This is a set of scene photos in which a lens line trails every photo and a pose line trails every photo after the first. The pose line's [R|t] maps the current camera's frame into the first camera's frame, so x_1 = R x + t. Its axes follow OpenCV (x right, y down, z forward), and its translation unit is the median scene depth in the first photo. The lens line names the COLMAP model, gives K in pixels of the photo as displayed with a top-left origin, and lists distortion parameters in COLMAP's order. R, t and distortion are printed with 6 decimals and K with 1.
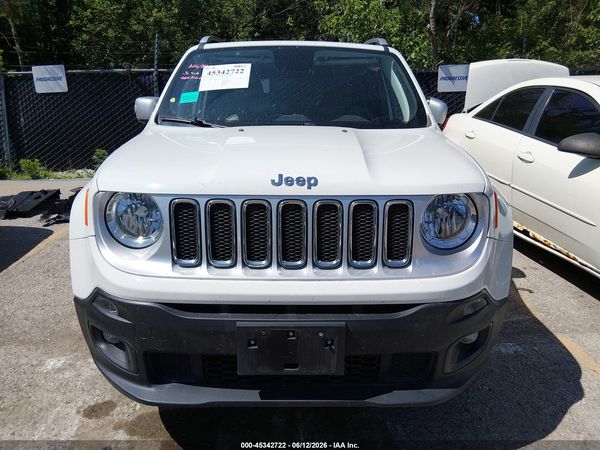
lens RADIAL K [[454.6, 0, 299.1], [0, 454.6, 223.3], [0, 0, 1]] dist [0.061040, -0.098068]
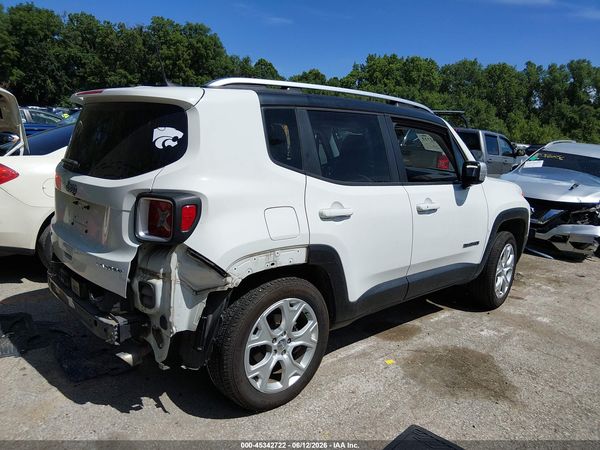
lens RADIAL K [[454.6, 0, 302.6], [0, 454.6, 225.9], [0, 0, 1]] dist [0.061040, -0.098068]
pose [[-0.671621, -0.184885, 0.717456, -1.006743], [0.144097, 0.917276, 0.371269, -0.696255], [-0.726747, 0.352736, -0.589420, 2.326483]]
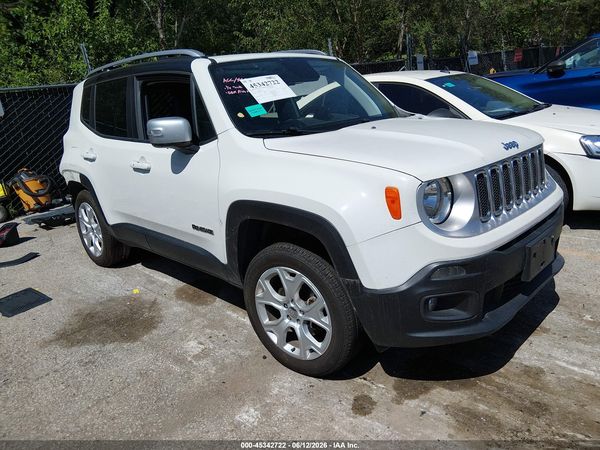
lens RADIAL K [[454.6, 0, 296.9], [0, 454.6, 219.4], [0, 0, 1]] dist [0.061040, -0.098068]
pose [[0.711972, -0.254324, 0.654534, -0.890643], [0.271399, 0.959338, 0.077543, -0.096201], [-0.647640, 0.122431, 0.752046, 0.208506]]
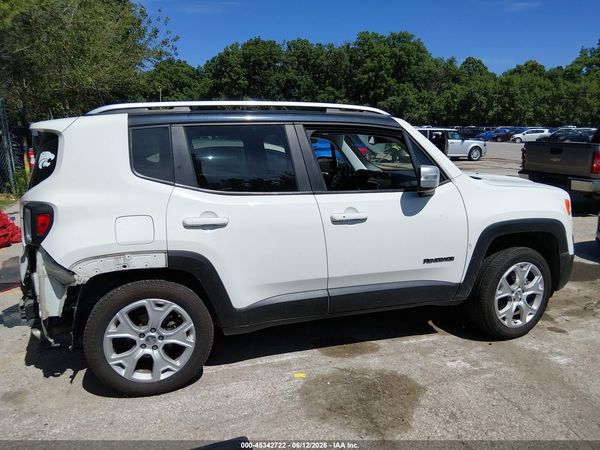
lens RADIAL K [[454.6, 0, 301.9], [0, 454.6, 229.3], [0, 0, 1]] dist [0.061040, -0.098068]
pose [[-0.291767, -0.189373, 0.937555, -1.379360], [0.268716, 0.924498, 0.270360, -0.553520], [-0.917967, 0.330818, -0.218850, 1.721552]]
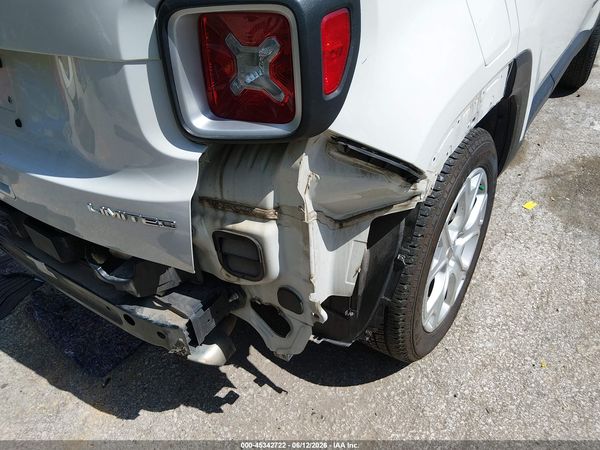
lens RADIAL K [[454.6, 0, 295.1], [0, 454.6, 223.2], [0, 0, 1]] dist [0.061040, -0.098068]
pose [[-0.809916, -0.317925, 0.492910, -0.457059], [0.212387, 0.624373, 0.751698, -0.590299], [-0.546743, 0.713500, -0.438166, 2.202975]]
